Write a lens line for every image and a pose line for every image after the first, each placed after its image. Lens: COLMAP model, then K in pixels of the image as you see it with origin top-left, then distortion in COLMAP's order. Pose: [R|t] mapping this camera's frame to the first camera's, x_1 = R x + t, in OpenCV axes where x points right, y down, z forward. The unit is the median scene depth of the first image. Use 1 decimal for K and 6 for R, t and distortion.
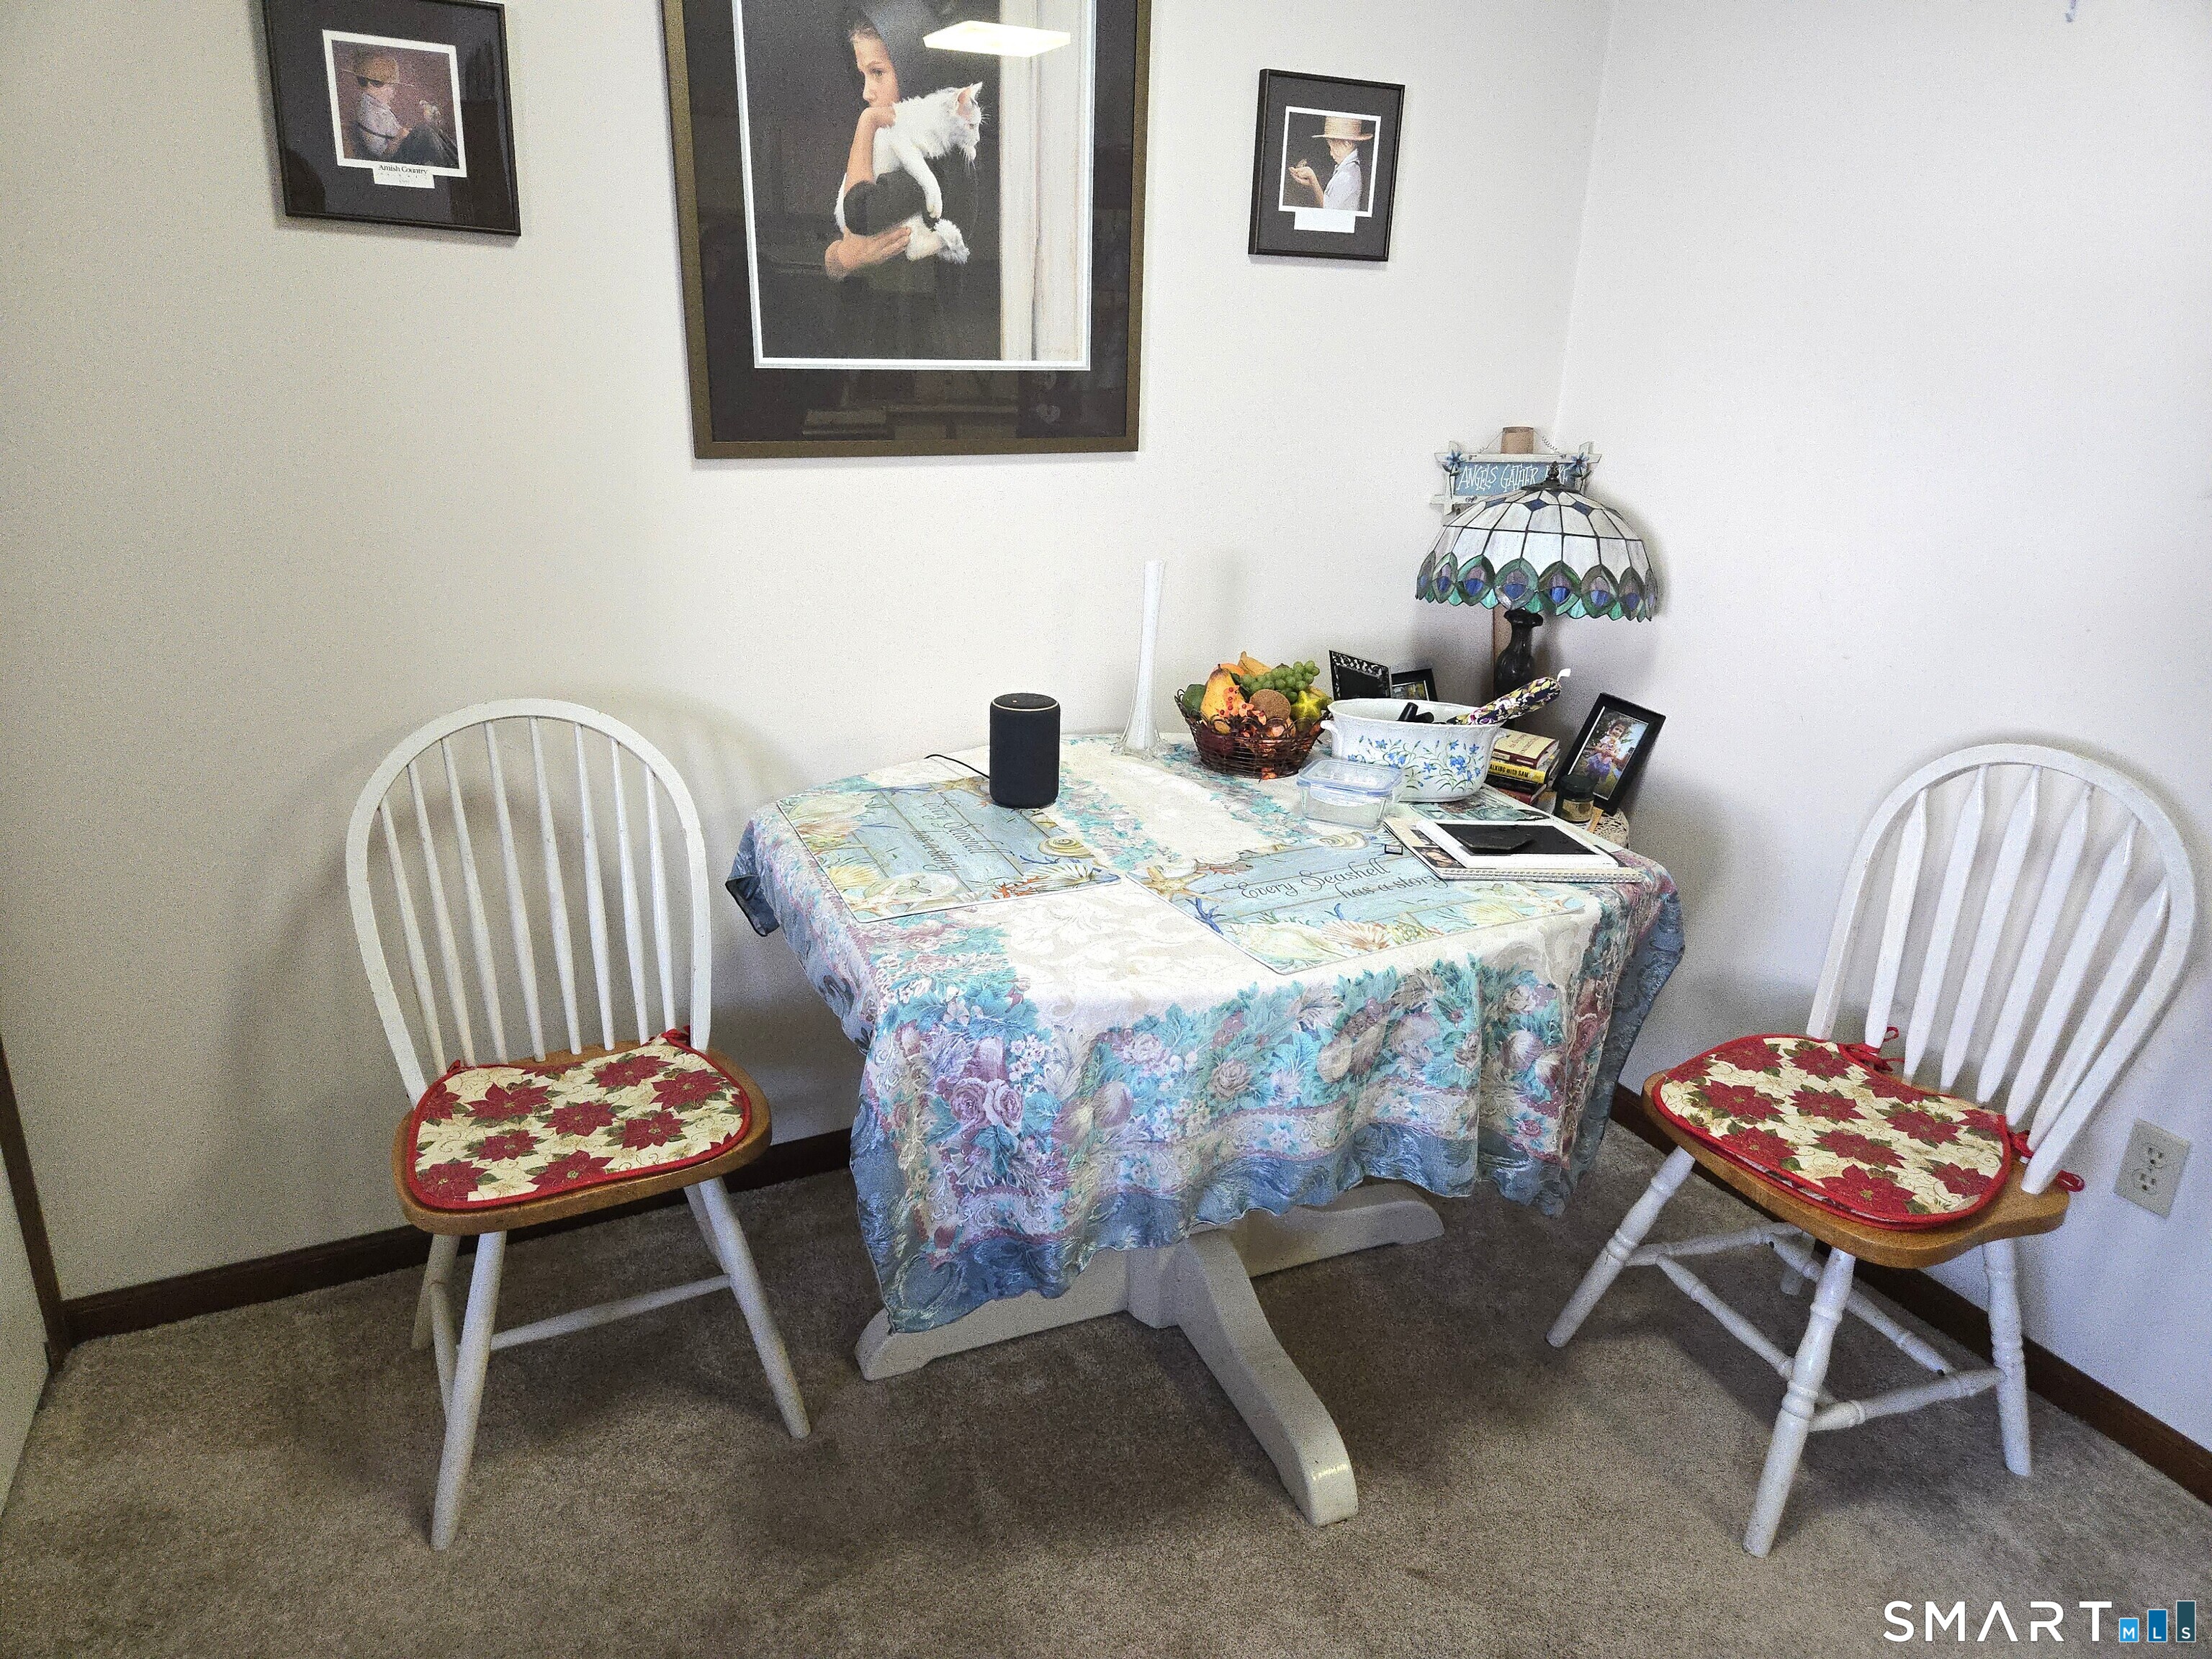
lens RADIAL K [[1474.9, 0, 1097.4], [0, 1474.9, 831.1], [0, 0, 1]] dist [0.047712, -0.040581]
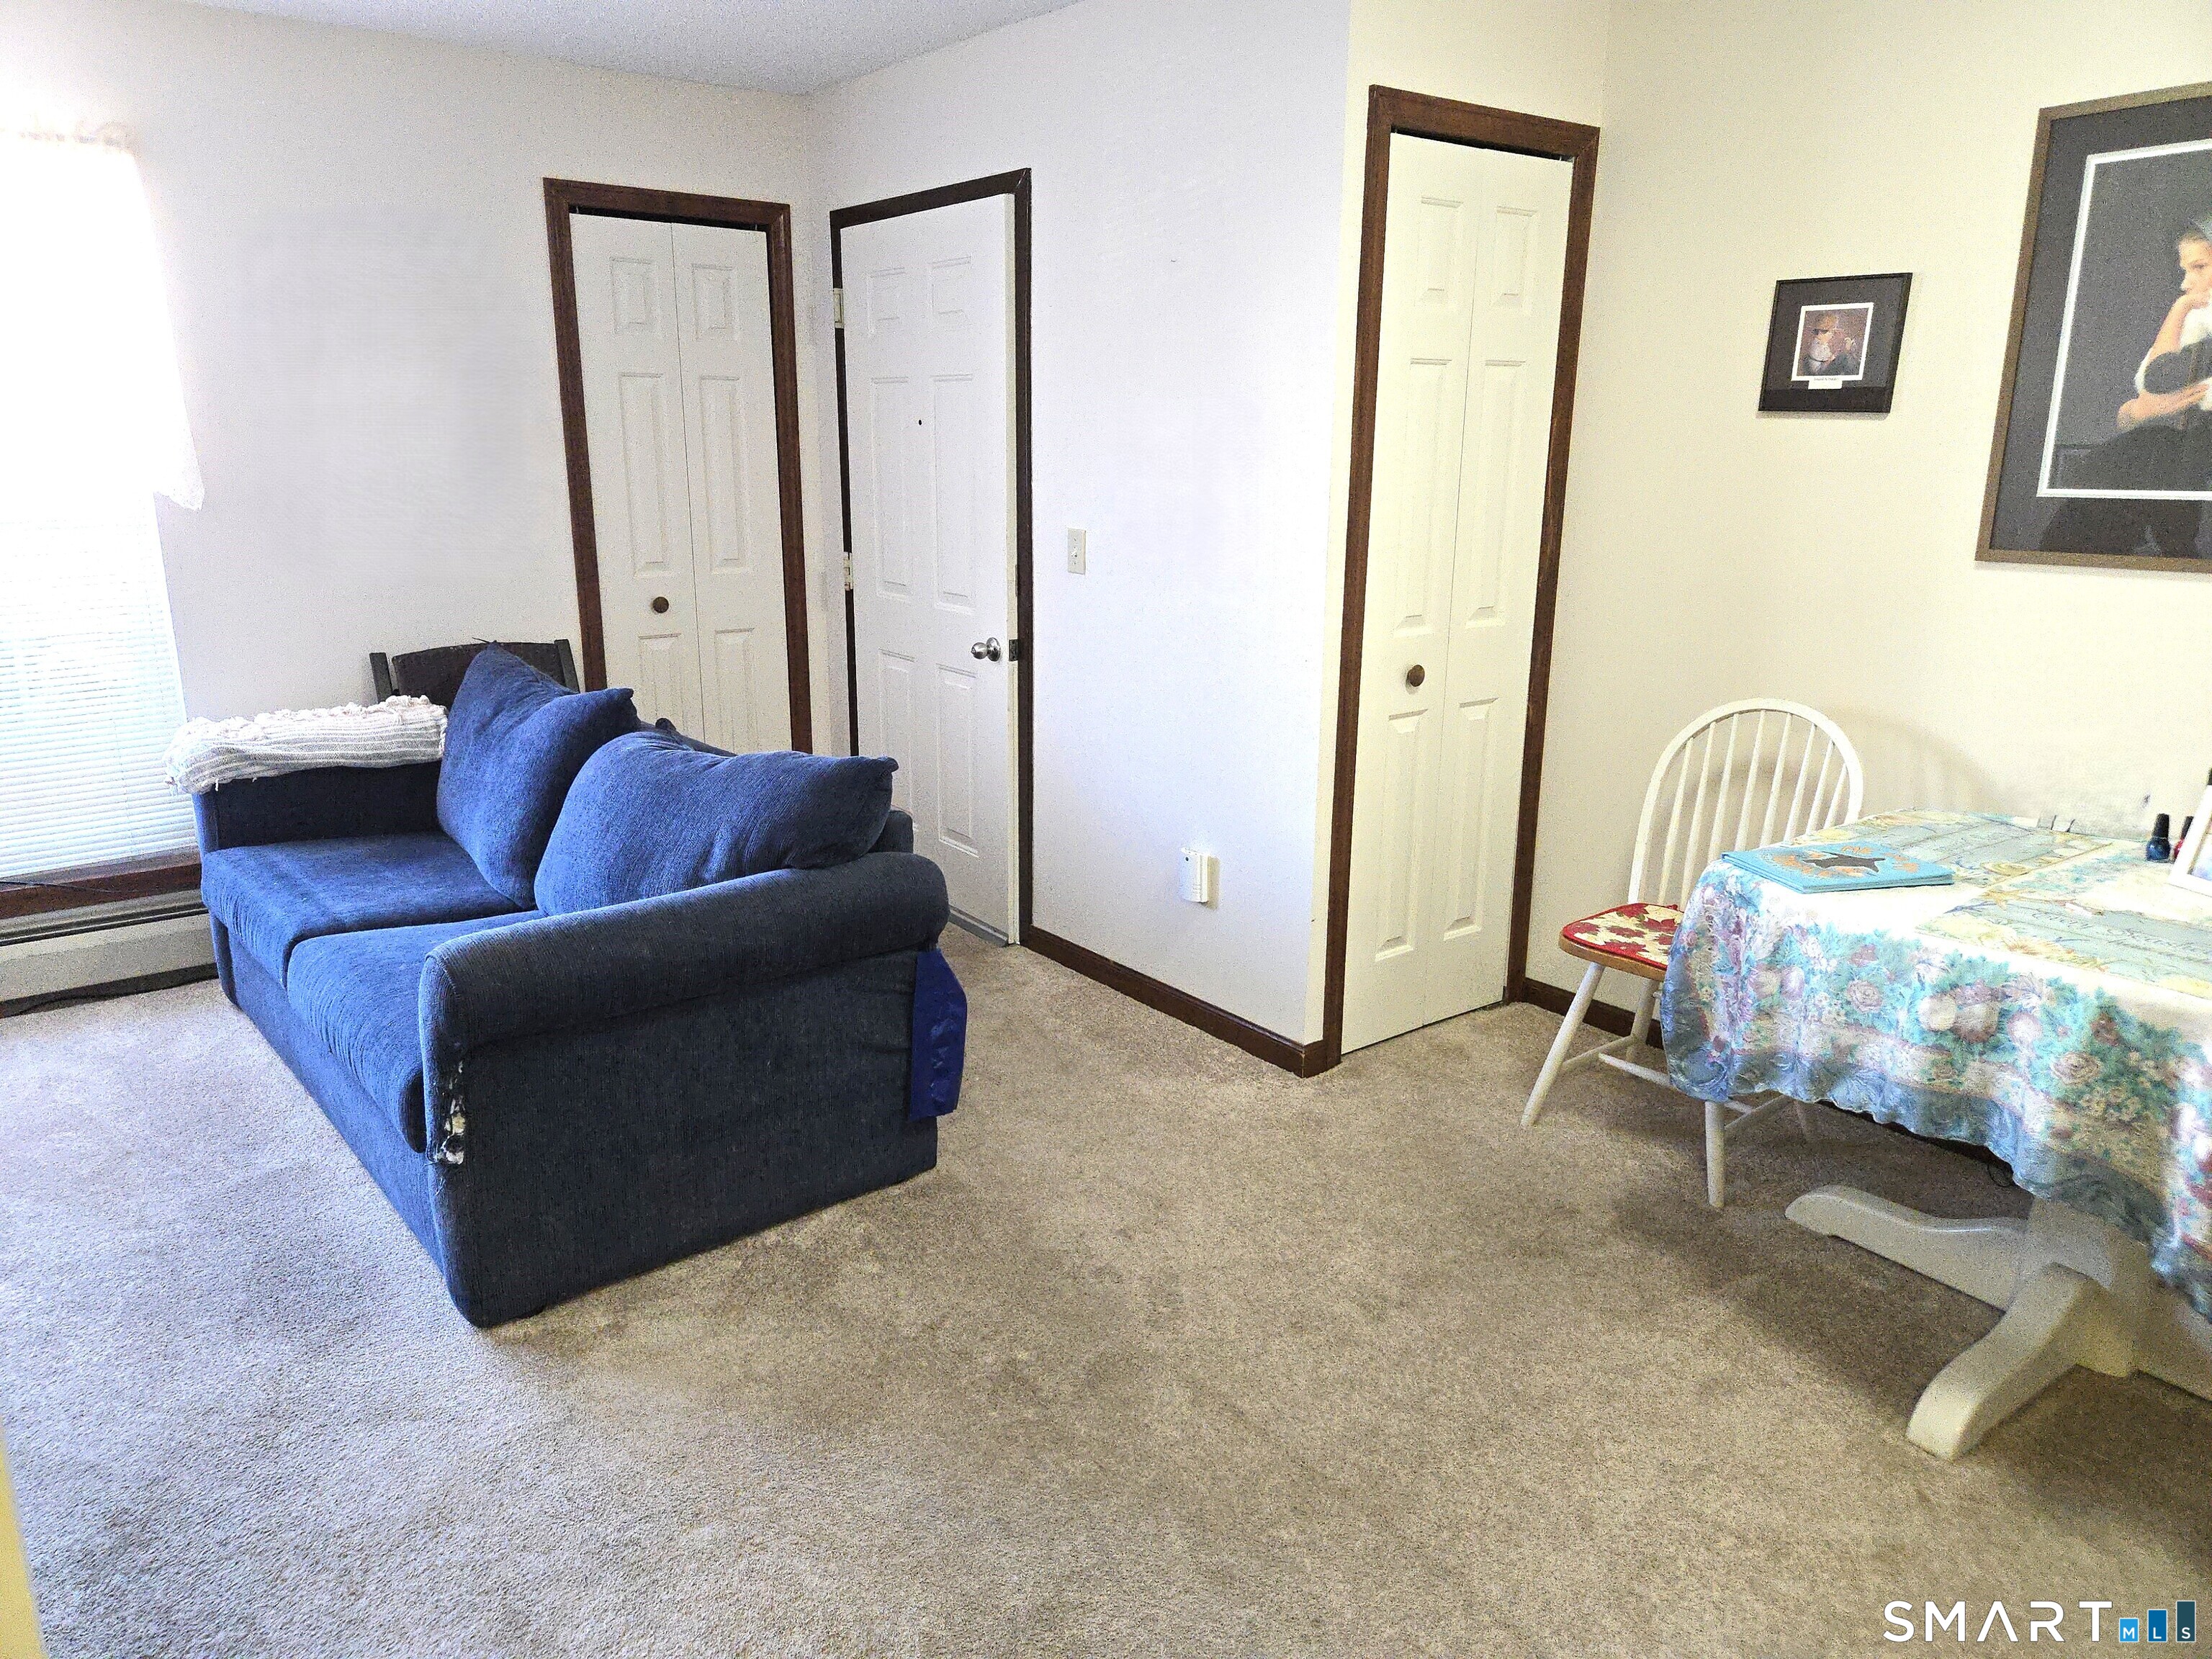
lens RADIAL K [[1474.9, 0, 1097.4], [0, 1474.9, 831.1], [0, 0, 1]] dist [0.047712, -0.040581]
pose [[0.200997, 0.219262, -0.954738, 1.063641], [-0.319961, 0.935868, 0.147568, 0.043186], [0.925864, 0.275819, 0.258262, -0.043112]]
